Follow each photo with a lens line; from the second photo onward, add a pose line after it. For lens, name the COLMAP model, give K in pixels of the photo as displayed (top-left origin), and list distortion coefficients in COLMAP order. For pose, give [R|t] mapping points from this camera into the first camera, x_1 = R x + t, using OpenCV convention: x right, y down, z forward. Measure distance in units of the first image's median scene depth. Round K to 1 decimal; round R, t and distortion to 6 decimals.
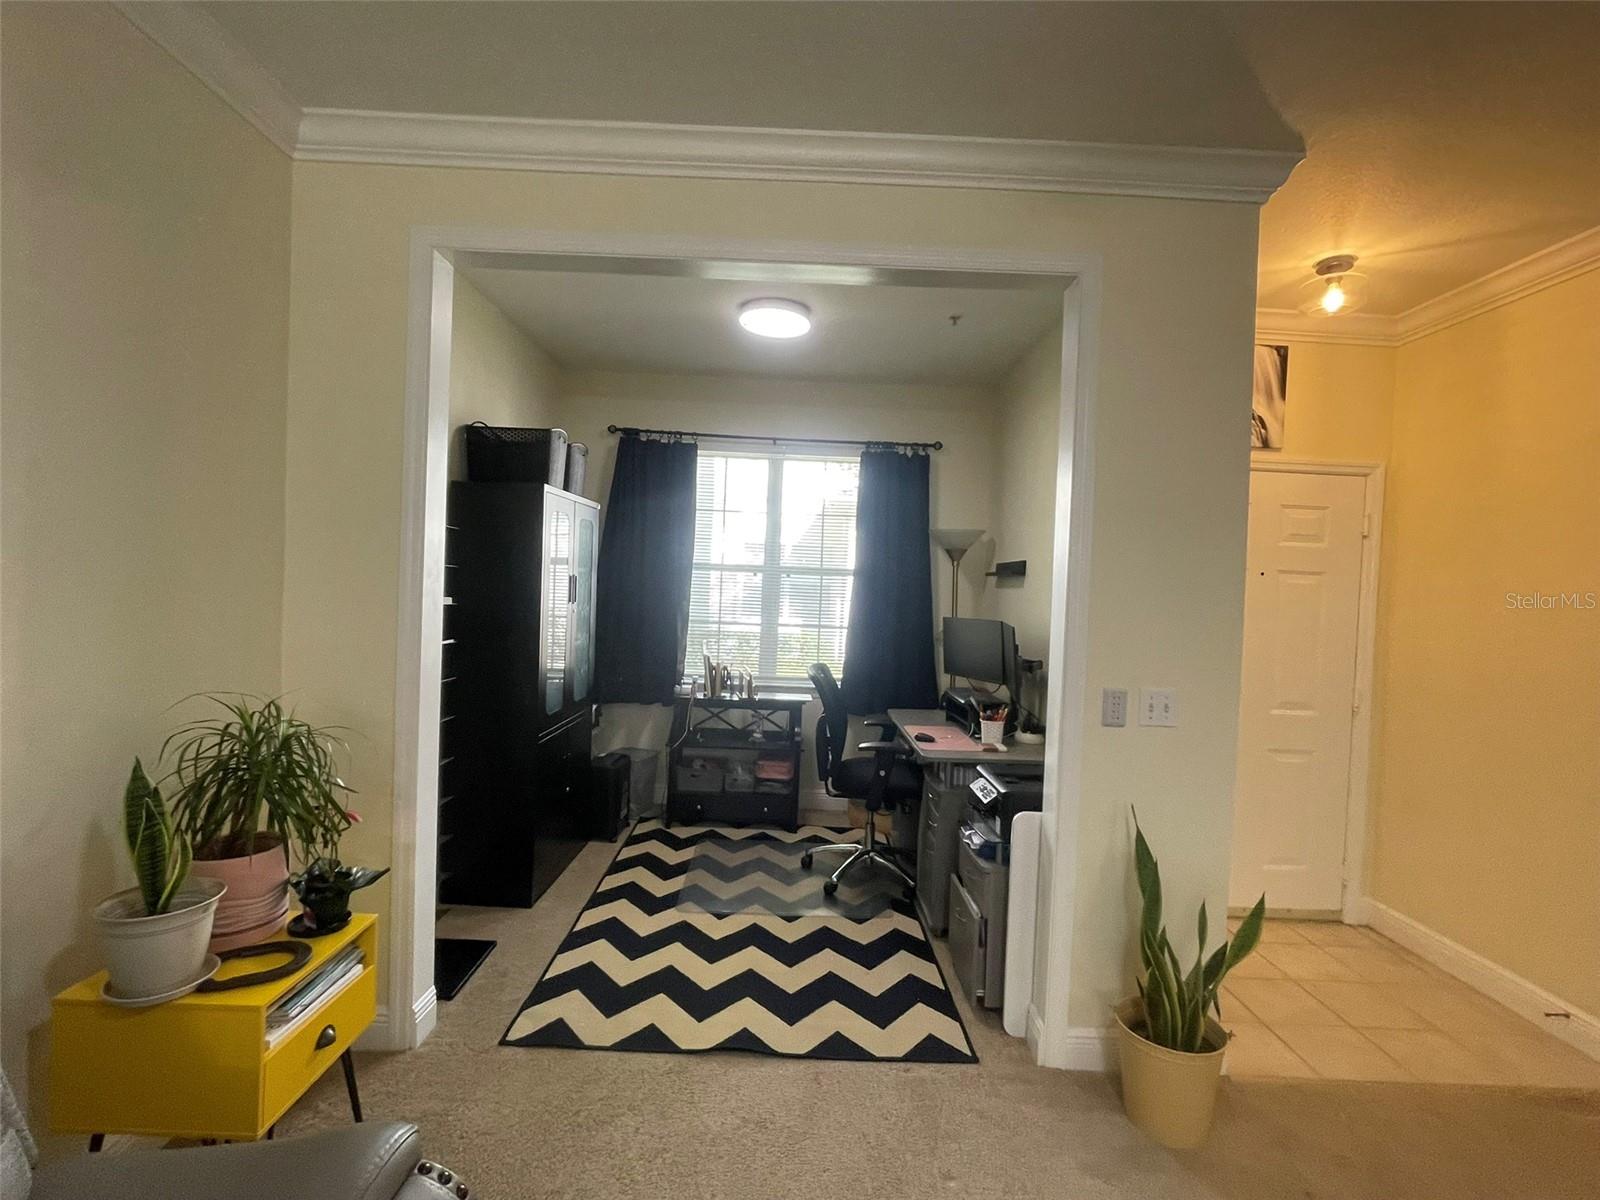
lens RADIAL K [[746.7, 0, 800.0], [0, 746.7, 600.0], [0, 0, 1]] dist [-0.001236, -0.000106]
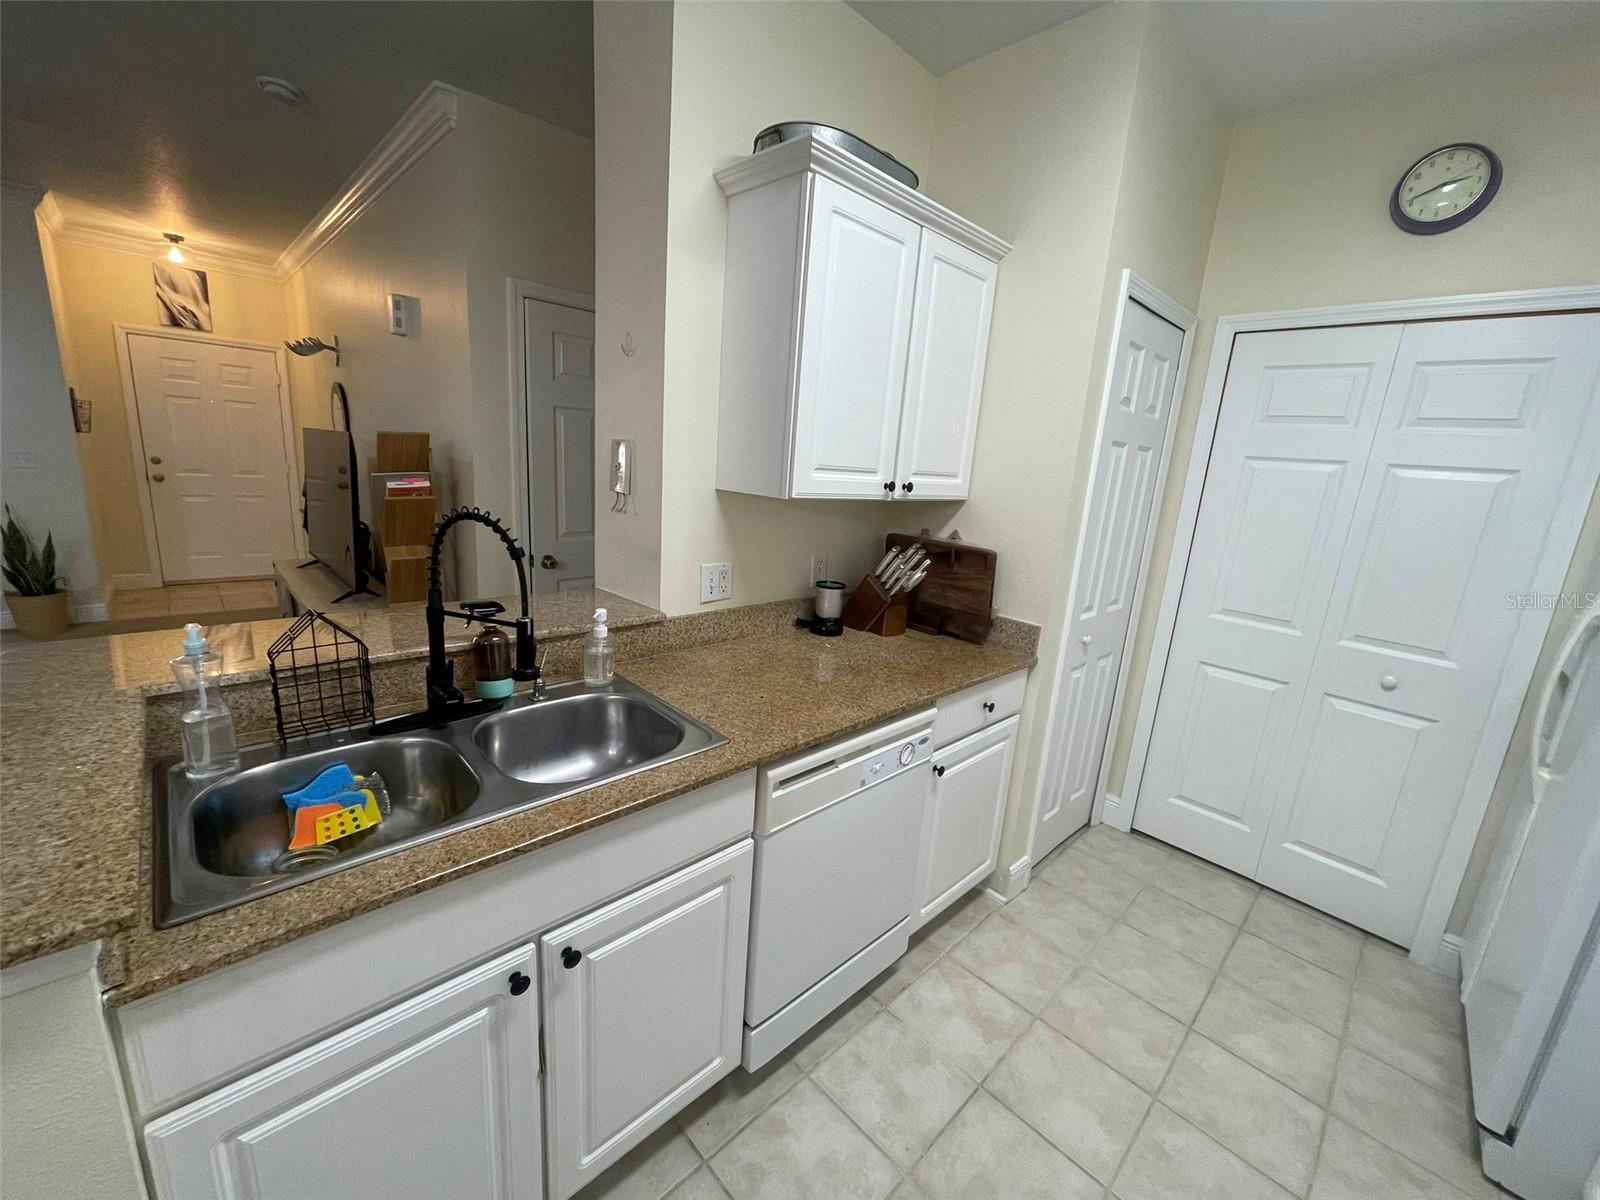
lens RADIAL K [[643.3, 0, 800.0], [0, 643.3, 600.0], [0, 0, 1]] dist [-0.003514, -0.000501]
pose [[0.721888, -0.142513, 0.677176, 0.539526], [-0.029962, 0.971210, 0.236334, 0.026951], [-0.691361, -0.190896, 0.696835, -1.284304]]
